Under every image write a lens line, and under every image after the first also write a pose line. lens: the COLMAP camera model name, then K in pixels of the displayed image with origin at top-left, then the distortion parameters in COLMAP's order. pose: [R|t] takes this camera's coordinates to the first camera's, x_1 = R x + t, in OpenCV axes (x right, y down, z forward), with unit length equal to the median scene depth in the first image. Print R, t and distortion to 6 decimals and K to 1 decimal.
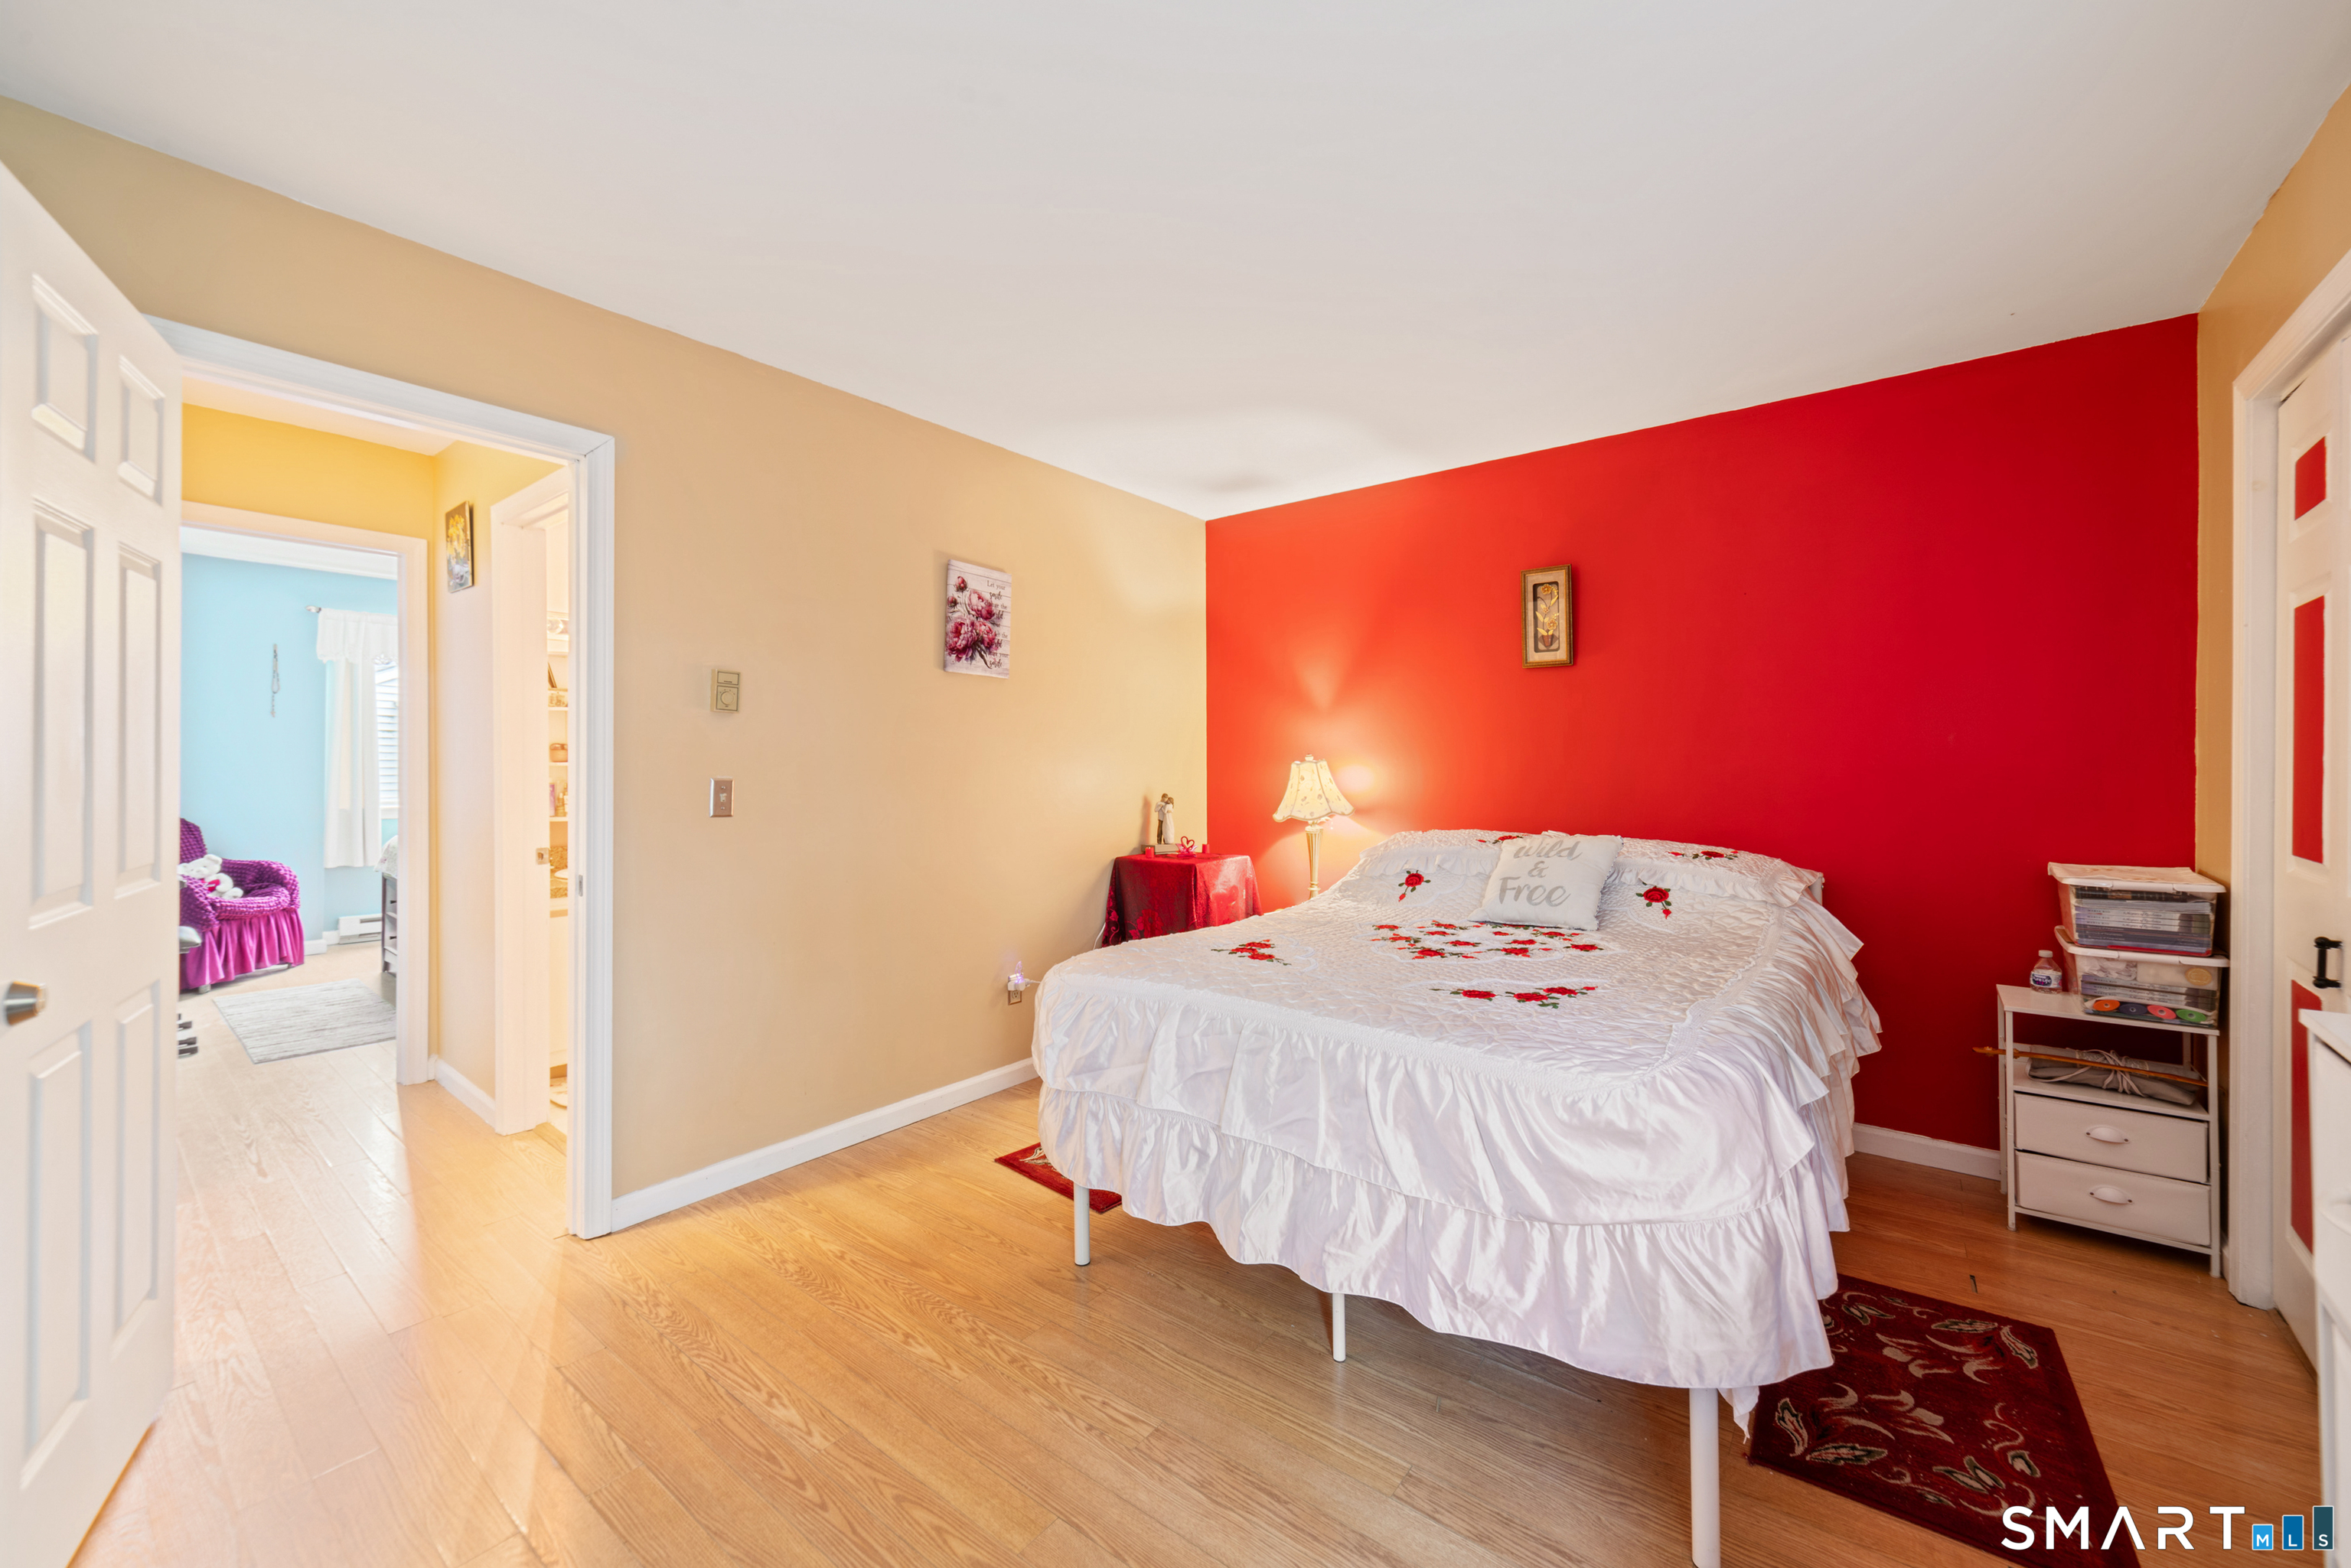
lens RADIAL K [[914.4, 0, 1174.2], [0, 914.4, 756.3], [0, 0, 1]] dist [-0.000964, 0.000572]
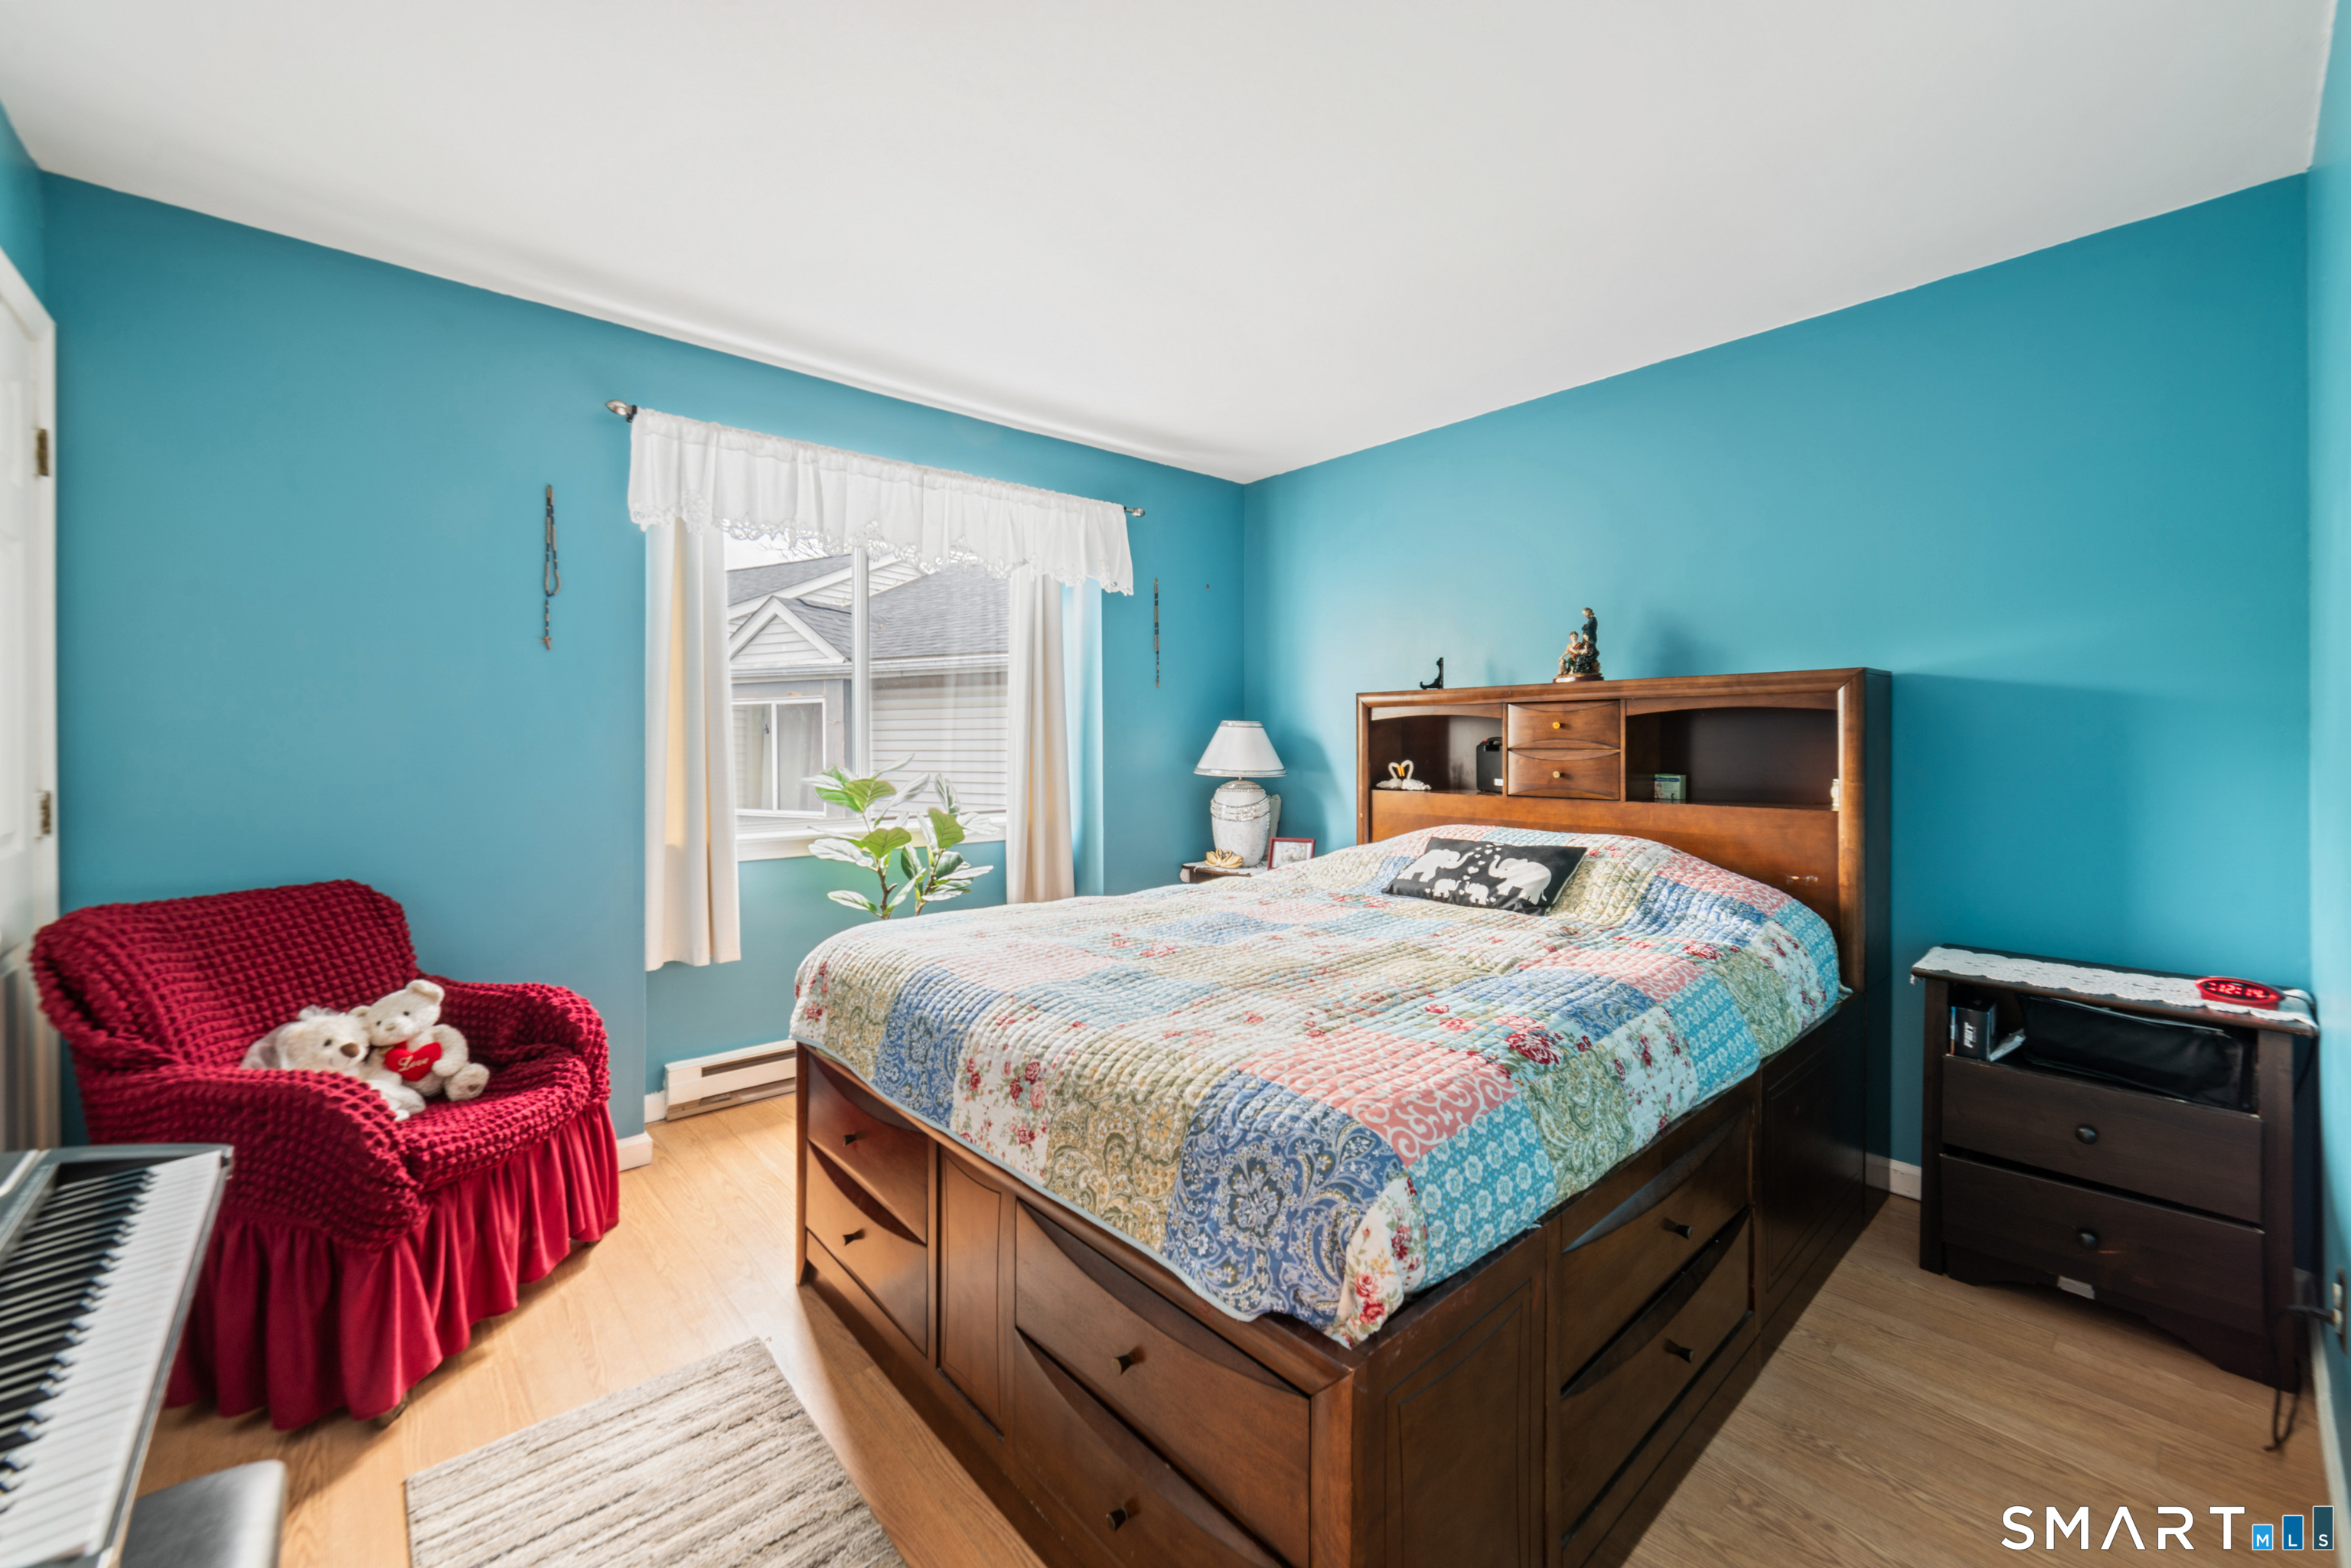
lens RADIAL K [[932.5, 0, 1181.1], [0, 932.5, 738.9], [0, 0, 1]] dist [-0.000004, 0.000378]
pose [[0.985578, -0.009110, -0.168977, -0.640557], [0.009737, 0.999948, 0.002883, 0.003203], [0.168942, -0.004486, 0.985616, 0.639711]]
